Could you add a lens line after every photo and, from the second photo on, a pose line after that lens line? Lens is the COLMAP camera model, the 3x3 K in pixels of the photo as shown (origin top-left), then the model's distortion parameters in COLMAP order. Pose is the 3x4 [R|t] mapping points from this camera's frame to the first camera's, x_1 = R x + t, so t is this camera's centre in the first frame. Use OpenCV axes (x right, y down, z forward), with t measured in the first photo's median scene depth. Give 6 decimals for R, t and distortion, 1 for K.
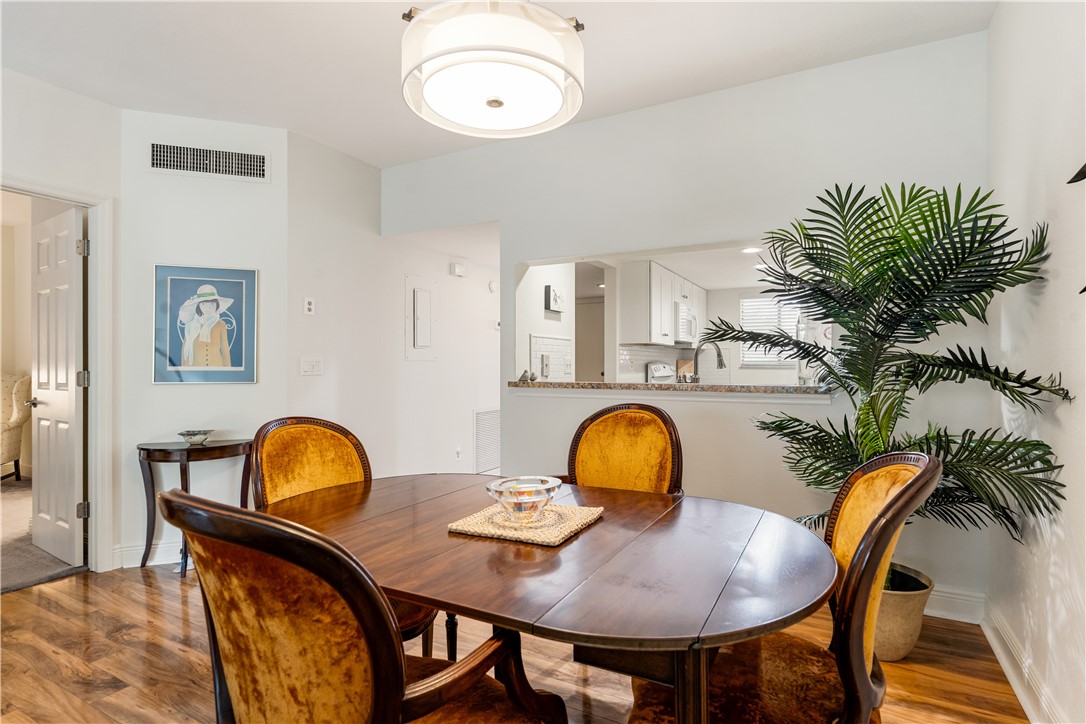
lens RADIAL K [[551.9, 0, 543.0], [0, 551.9, 362.0], [0, 0, 1]] dist [-0.001013, -0.000335]
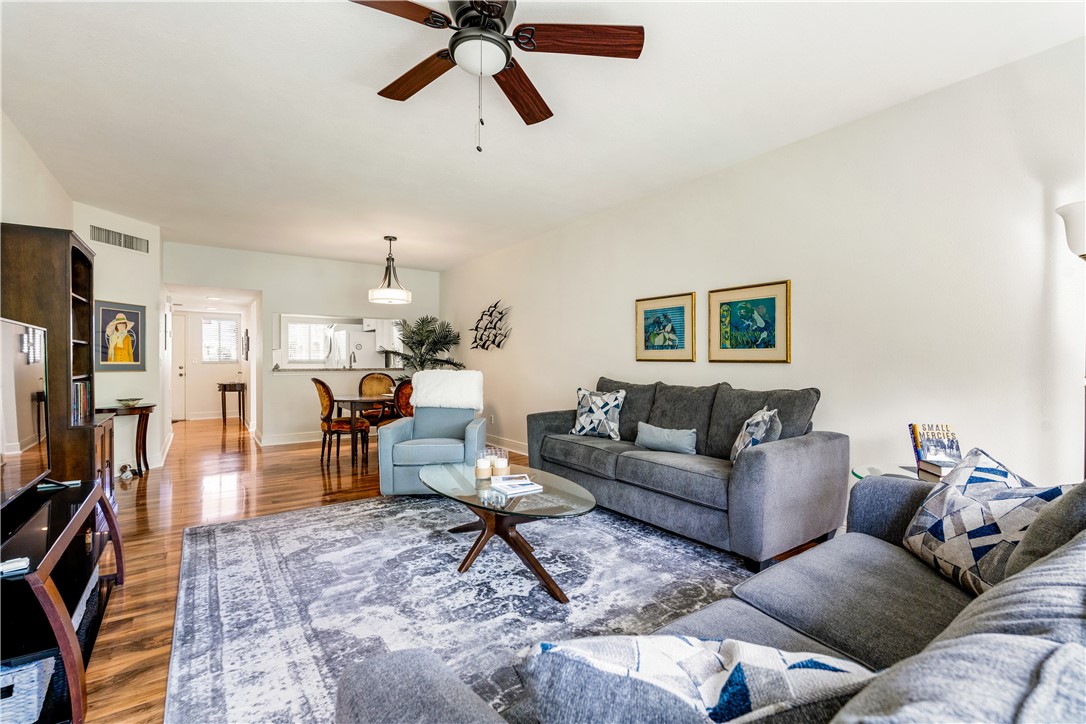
lens RADIAL K [[483.8, 0, 543.3], [0, 483.8, 358.1], [0, 0, 1]] dist [-0.001117, -0.000420]
pose [[0.435780, 0.007824, 0.900019, -1.457566], [-0.006319, 0.999964, -0.005634, -0.002886], [-0.900031, -0.003232, 0.435813, -0.854516]]
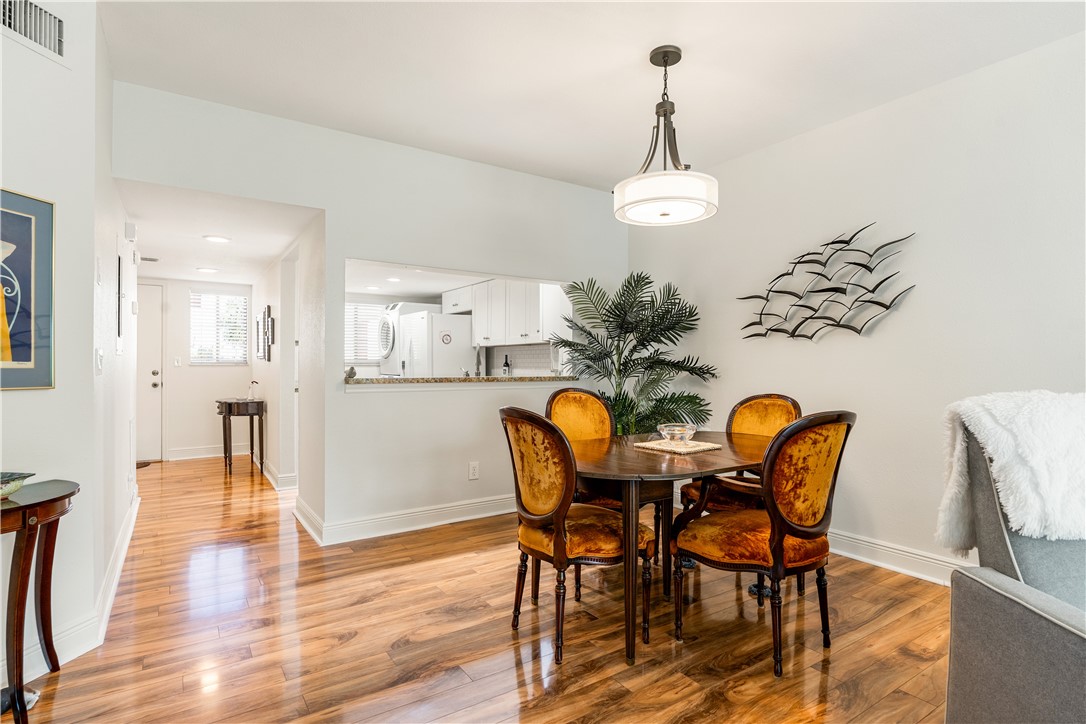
lens RADIAL K [[551.9, 0, 543.0], [0, 551.9, 362.0], [0, 0, 1]] dist [-0.001013, -0.000335]
pose [[0.465395, 0.006943, 0.885076, -0.876566], [-0.009760, 0.999949, -0.002712, 0.005566], [-0.885050, -0.007376, 0.465438, 0.255033]]
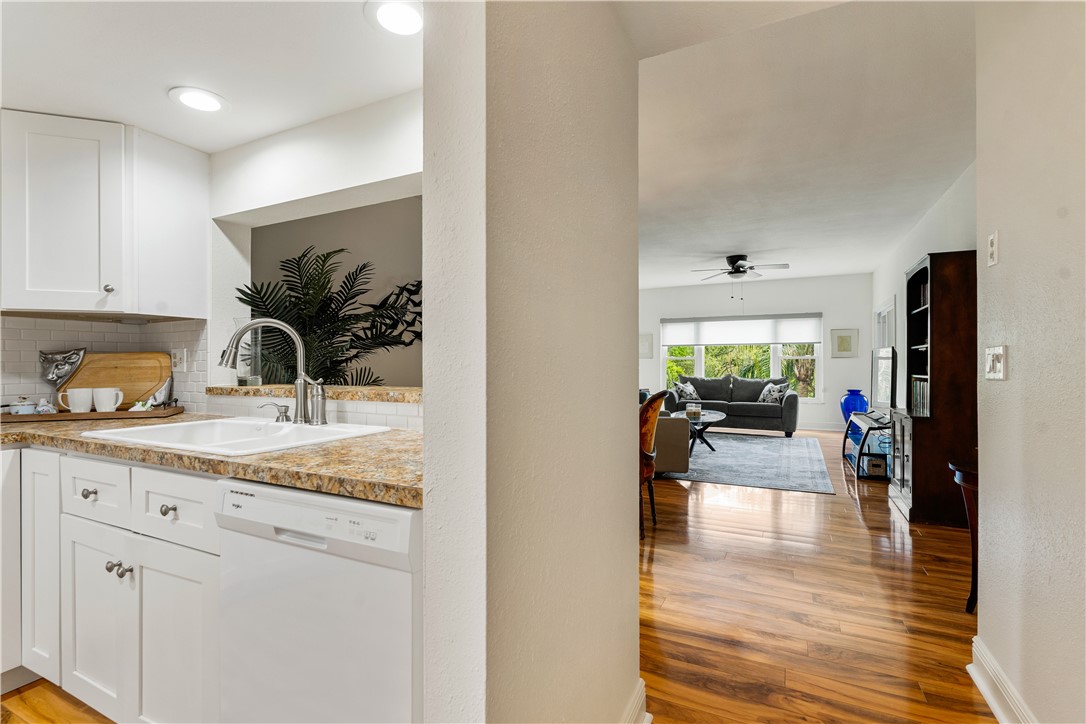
lens RADIAL K [[495.4, 0, 546.0], [0, 495.4, 364.0], [0, 0, 1]] dist [-0.002675, -0.000364]
pose [[-0.999091, 0.003589, -0.042465, 0.023835], [0.003921, 0.999962, -0.007739, 0.013254], [0.042436, -0.007898, -0.999068, 1.667562]]
